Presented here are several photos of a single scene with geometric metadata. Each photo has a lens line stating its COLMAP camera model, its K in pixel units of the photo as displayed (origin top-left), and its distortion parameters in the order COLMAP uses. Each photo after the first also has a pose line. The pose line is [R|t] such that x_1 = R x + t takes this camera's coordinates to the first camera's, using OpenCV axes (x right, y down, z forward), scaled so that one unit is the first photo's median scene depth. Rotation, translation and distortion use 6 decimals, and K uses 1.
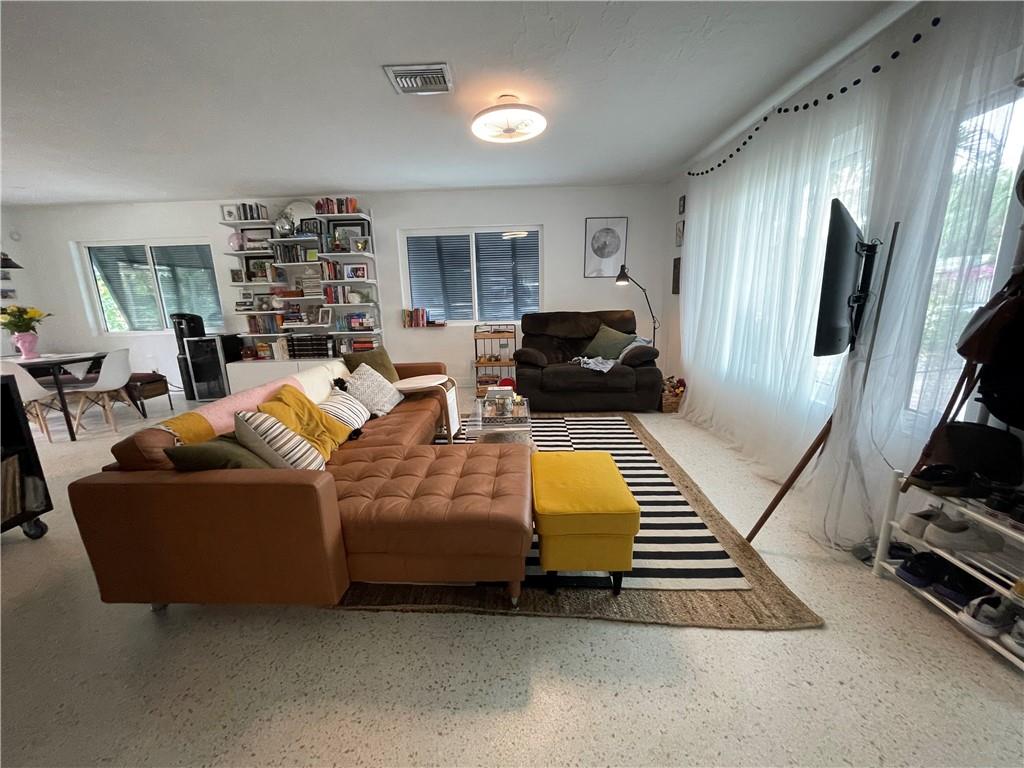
lens RADIAL K [[415.0, 0, 506.5], [0, 415.0, 385.3], [0, 0, 1]] dist [-0.002466, -0.000112]
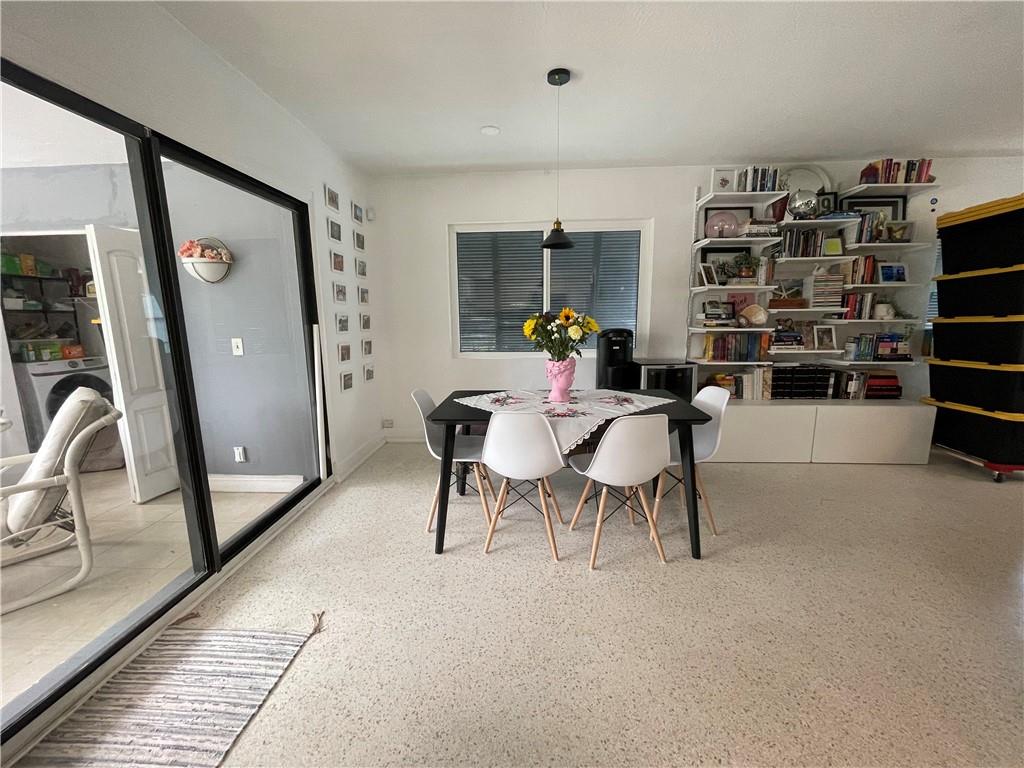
lens RADIAL K [[411.9, 0, 507.7], [0, 411.9, 385.0], [0, 0, 1]] dist [-0.001495, 0.000103]
pose [[0.999307, 0.023946, -0.028486, -0.972535], [-0.025181, 0.998722, -0.043814, -0.048732], [0.027400, 0.044501, 0.998634, 0.335398]]
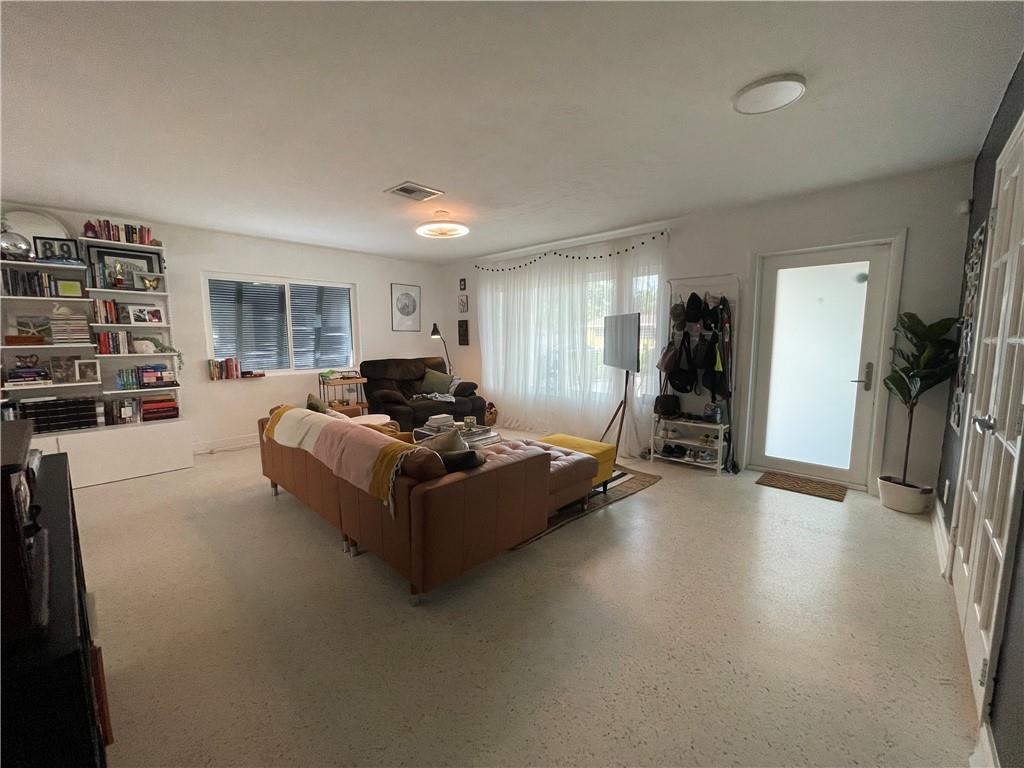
lens RADIAL K [[411.9, 0, 507.7], [0, 411.9, 385.0], [0, 0, 1]] dist [-0.001495, 0.000103]
pose [[0.670708, -0.063411, 0.739006, -0.499421], [0.147558, 0.987831, -0.049160, 0.003633], [-0.726896, 0.142018, 0.671903, -0.024204]]
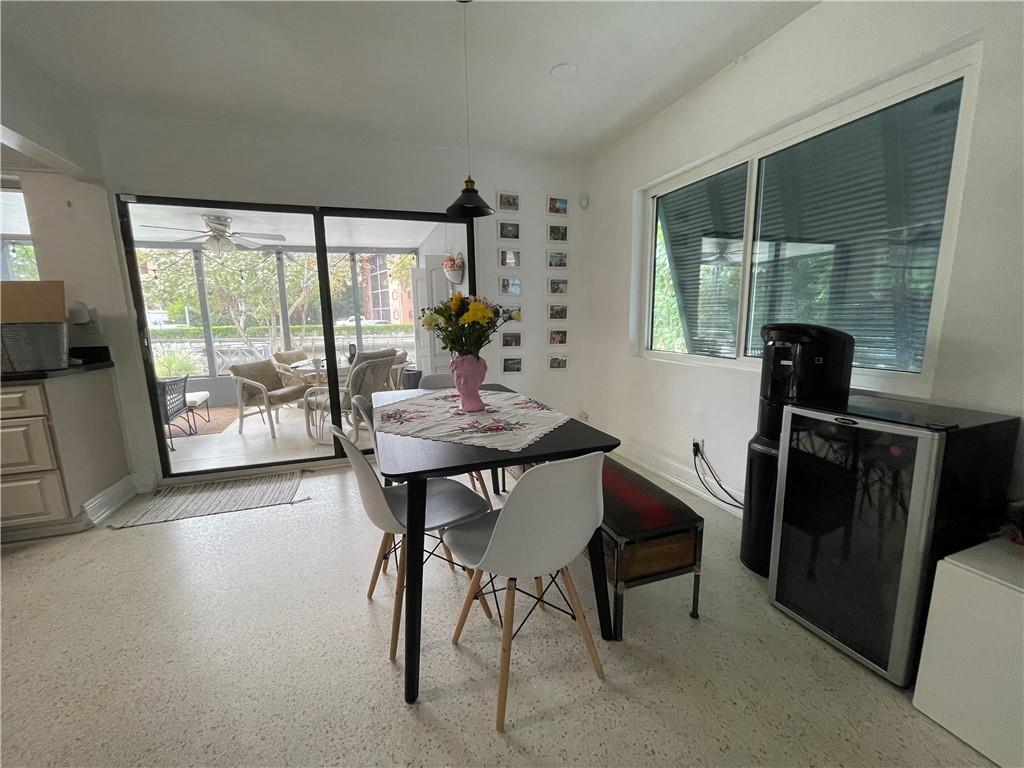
lens RADIAL K [[415.0, 0, 506.5], [0, 415.0, 385.3], [0, 0, 1]] dist [-0.002466, -0.000112]
pose [[0.359093, 0.177880, -0.916194, -0.573405], [-0.191887, 0.974768, 0.114044, -0.123056], [0.913363, 0.134853, 0.384166, 0.689868]]
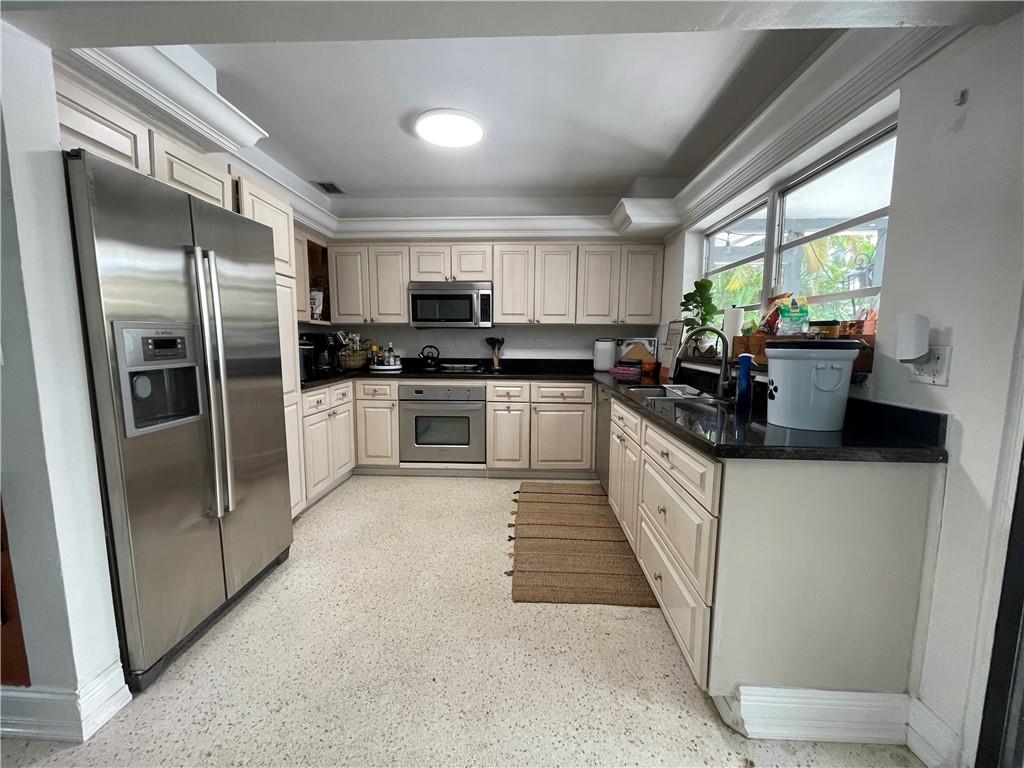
lens RADIAL K [[411.9, 0, 507.7], [0, 411.9, 385.0], [0, 0, 1]] dist [-0.001495, 0.000103]
pose [[-0.999646, 0.022896, 0.013529, -1.013366], [0.026039, 0.946081, 0.322881, -0.109197], [-0.005407, 0.323119, -0.946343, 0.631823]]
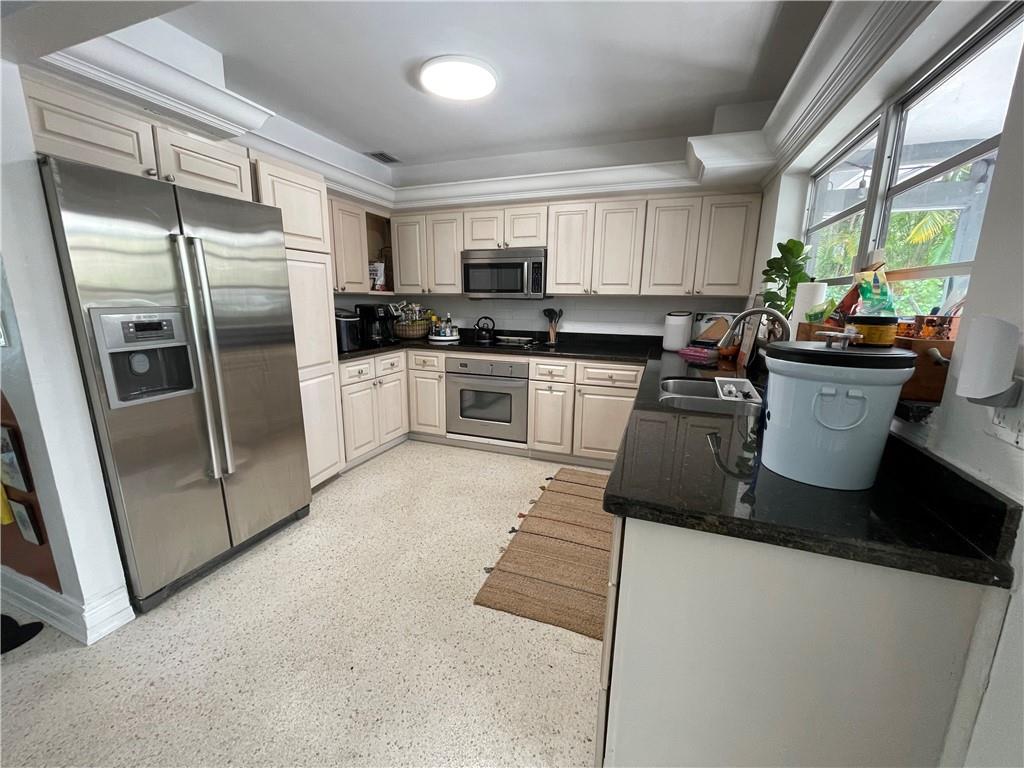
lens RADIAL K [[411.9, 0, 507.7], [0, 411.9, 385.0], [0, 0, 1]] dist [-0.001495, 0.000103]
pose [[-0.947598, -0.047539, 0.315908, -1.141901], [0.084955, 0.915761, 0.392638, -0.110703], [-0.307962, 0.398901, -0.863734, 0.562403]]
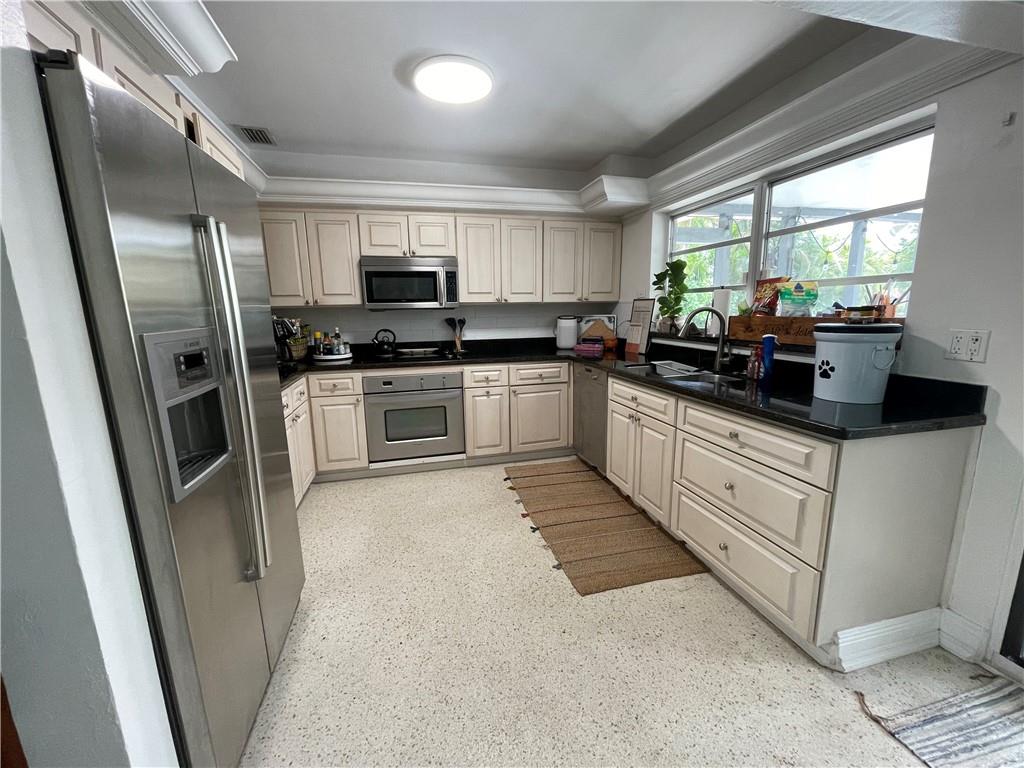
lens RADIAL K [[411.9, 0, 507.7], [0, 411.9, 385.0], [0, 0, 1]] dist [-0.001495, 0.000103]
pose [[-0.959993, 0.095826, -0.263117, -0.863970], [-0.014929, 0.920774, 0.389811, -0.119159], [0.279625, 0.378144, -0.882506, 0.576344]]
